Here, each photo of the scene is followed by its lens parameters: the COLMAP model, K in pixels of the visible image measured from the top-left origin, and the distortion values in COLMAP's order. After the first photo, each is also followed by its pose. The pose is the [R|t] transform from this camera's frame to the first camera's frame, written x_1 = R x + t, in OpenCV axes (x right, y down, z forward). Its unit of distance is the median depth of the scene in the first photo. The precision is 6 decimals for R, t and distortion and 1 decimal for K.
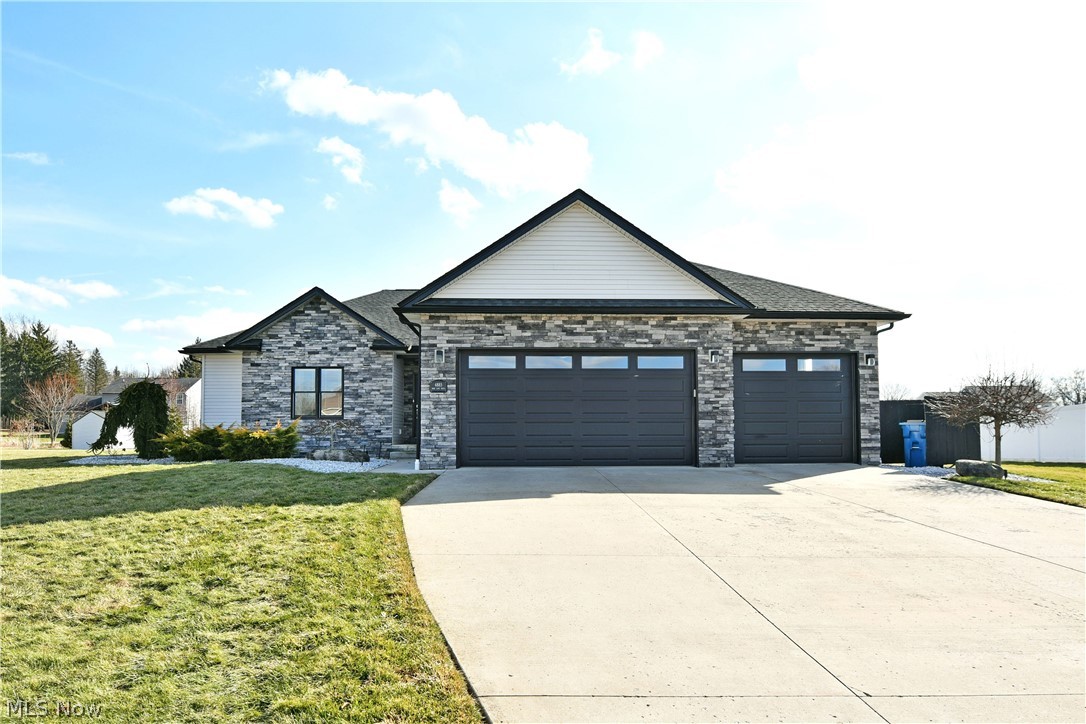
lens RADIAL K [[661.4, 0, 543.6], [0, 661.4, 365.5], [0, 0, 1]] dist [-0.005087, -0.000610]
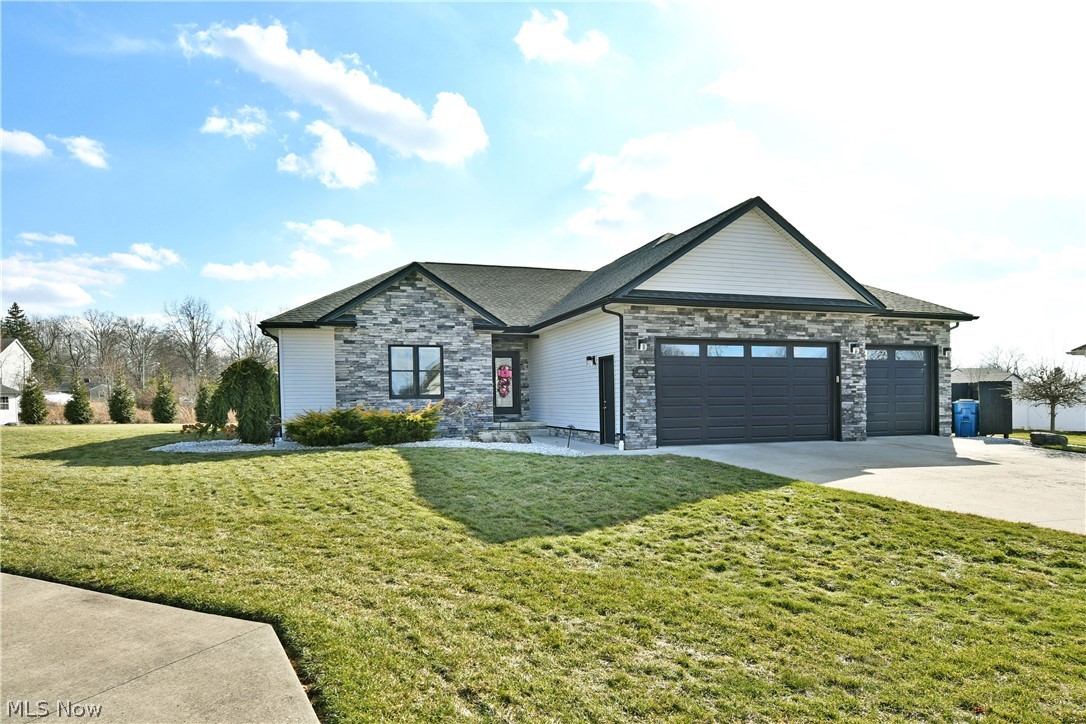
lens RADIAL K [[661.4, 0, 547.9], [0, 661.4, 364.7], [0, 0, 1]] dist [-0.005087, -0.000610]
pose [[0.960996, 0.007985, 0.276448, -0.573420], [-0.022563, 0.998515, 0.049593, -0.029529], [-0.275642, -0.053897, 0.959748, 0.011689]]
